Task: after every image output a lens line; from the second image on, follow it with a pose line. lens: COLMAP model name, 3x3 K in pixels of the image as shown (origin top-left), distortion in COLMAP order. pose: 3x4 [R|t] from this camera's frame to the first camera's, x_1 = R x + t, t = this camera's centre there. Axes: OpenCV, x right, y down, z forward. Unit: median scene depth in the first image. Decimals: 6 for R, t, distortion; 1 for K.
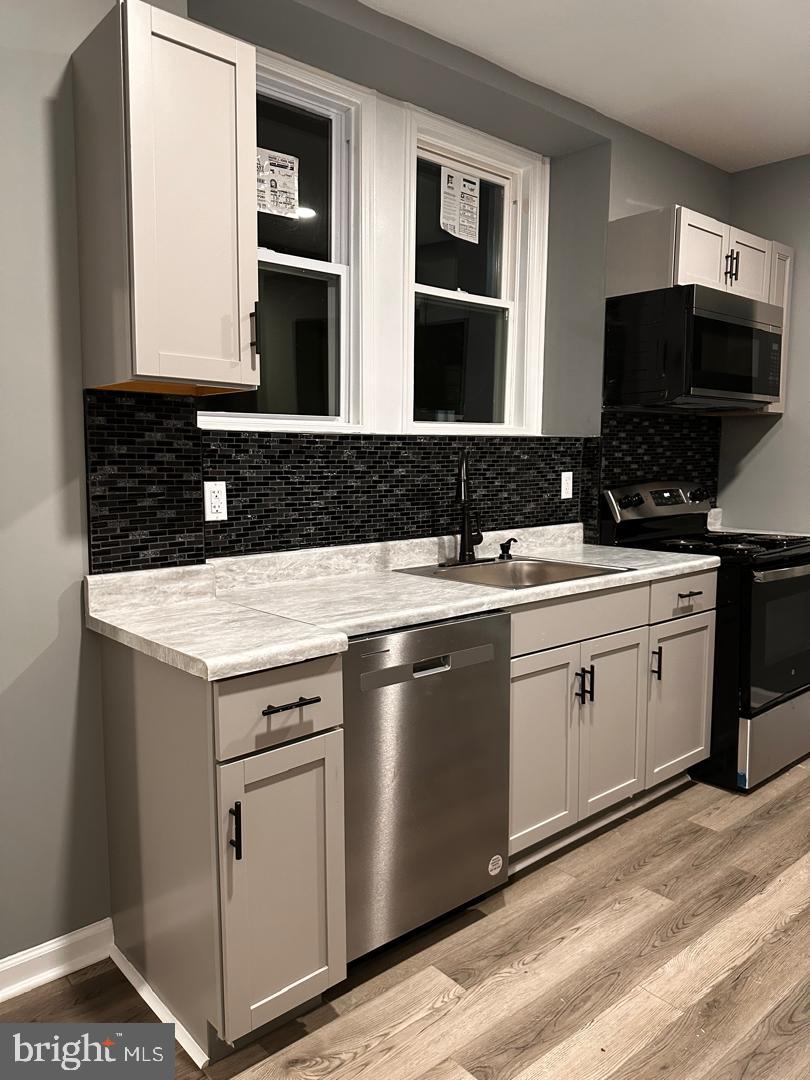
lens RADIAL K [[783.9, 0, 386.4], [0, 783.9, 536.5], [0, 0, 1]] dist [0.027770, -0.029618]
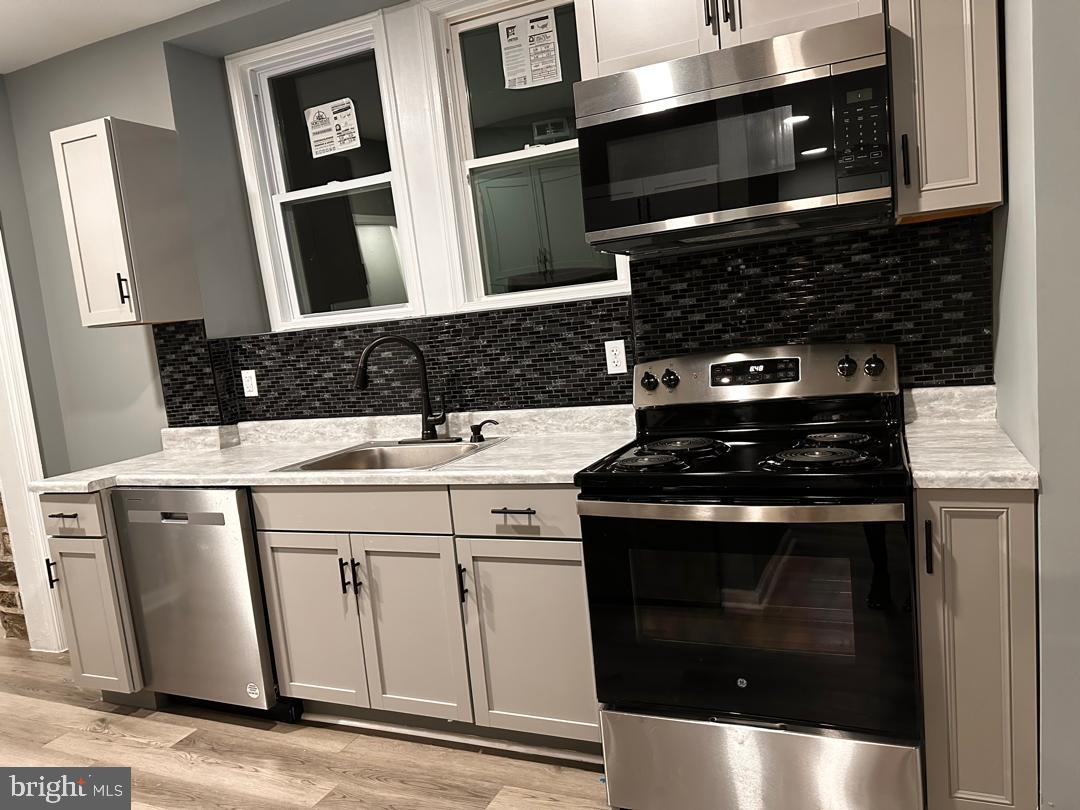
lens RADIAL K [[783.9, 0, 540.2], [0, 783.9, 397.9], [0, 0, 1]] dist [0.027770, -0.029618]
pose [[0.425156, 0.062426, -0.902965, 1.253239], [0.009189, 0.997270, 0.073273, -0.112203], [0.905073, -0.039450, 0.423421, 0.797911]]
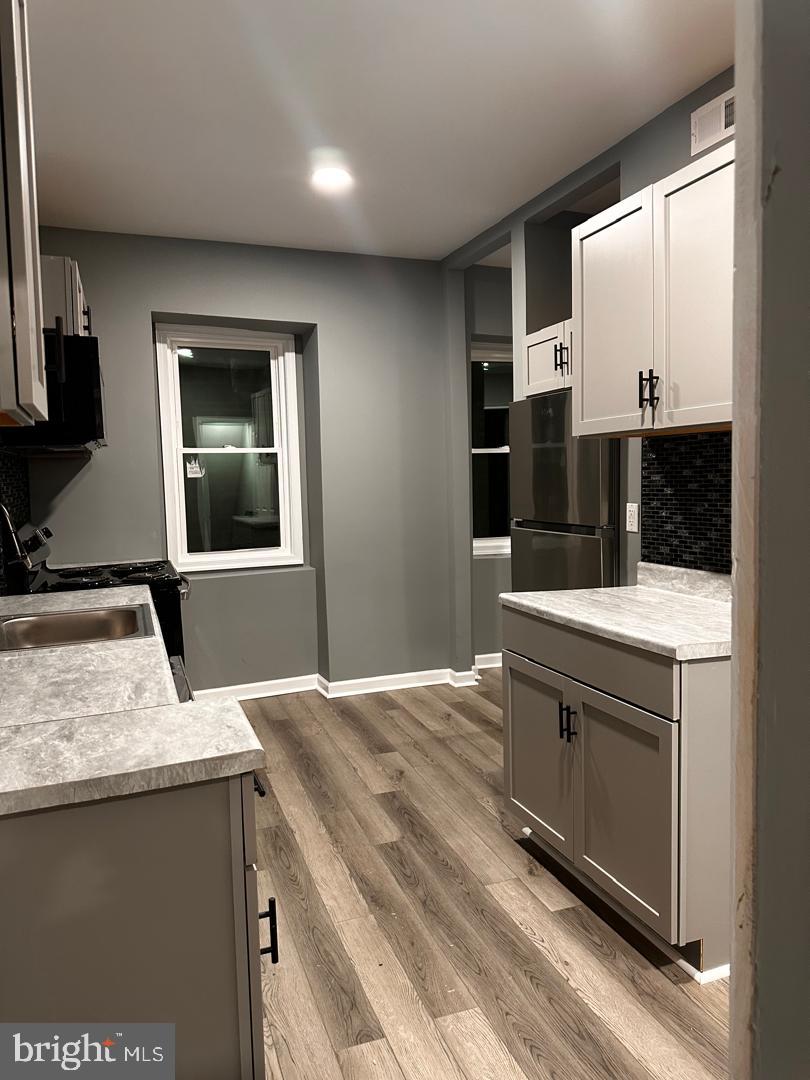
lens RADIAL K [[783.9, 0, 402.4], [0, 783.9, 535.5], [0, 0, 1]] dist [0.027770, -0.029618]
pose [[0.353700, -0.089405, 0.931076, -0.580448], [0.132361, 0.990189, 0.044800, -0.056150], [-0.925947, 0.107392, 0.362063, 0.308725]]
